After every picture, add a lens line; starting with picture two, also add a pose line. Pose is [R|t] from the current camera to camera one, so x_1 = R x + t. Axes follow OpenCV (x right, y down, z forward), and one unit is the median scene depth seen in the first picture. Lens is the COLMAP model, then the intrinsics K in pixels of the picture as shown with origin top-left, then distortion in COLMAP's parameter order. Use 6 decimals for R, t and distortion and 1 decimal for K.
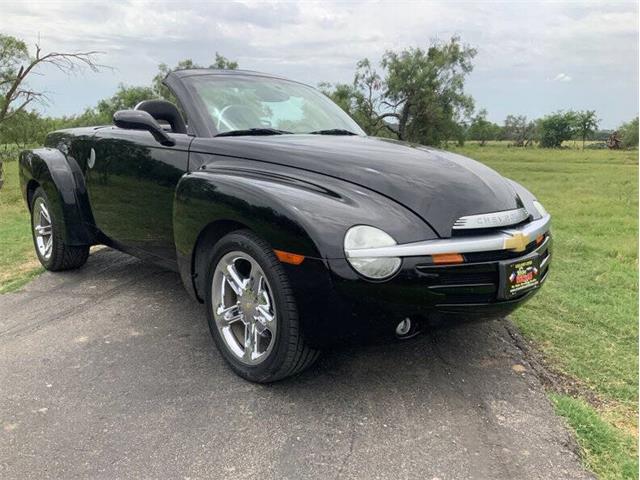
lens RADIAL K [[532.0, 0, 319.9], [0, 532.0, 245.8], [0, 0, 1]] dist [0.018986, -0.064089]
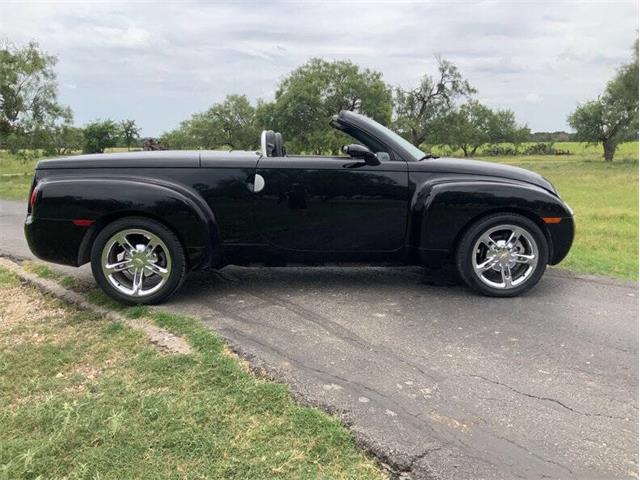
lens RADIAL K [[532.0, 0, 319.5], [0, 532.0, 243.3], [0, 0, 1]] dist [0.018986, -0.064089]
pose [[0.661515, -0.143397, 0.736095, -0.546784], [0.155855, 0.986405, 0.052096, -0.034577], [-0.733558, 0.080262, 0.674871, 0.073414]]
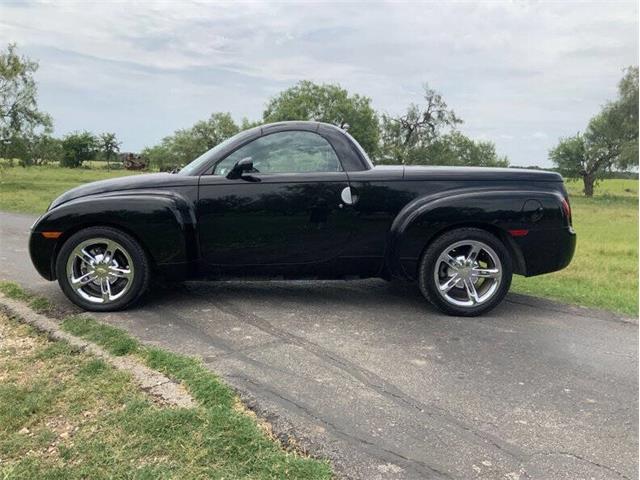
lens RADIAL K [[532.0, 0, 319.1], [0, 532.0, 242.0], [0, 0, 1]] dist [0.018986, -0.064089]
pose [[0.633491, -0.082917, 0.769295, -0.514677], [0.114473, 0.993344, 0.012801, -0.041126], [-0.765236, 0.079955, 0.638766, 0.158651]]
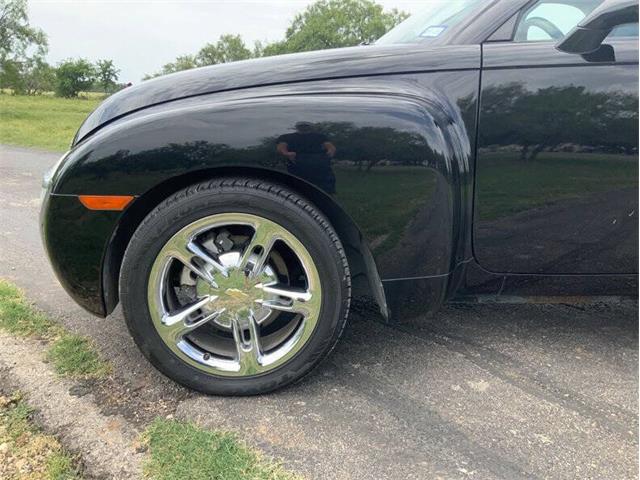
lens RADIAL K [[532.0, 0, 317.9], [0, 532.0, 242.6], [0, 0, 1]] dist [0.018986, -0.064089]
pose [[0.634693, -0.173154, 0.753115, -0.374137], [0.110646, 0.984894, 0.133196, -0.074673], [-0.764802, -0.001209, 0.644264, 0.516190]]
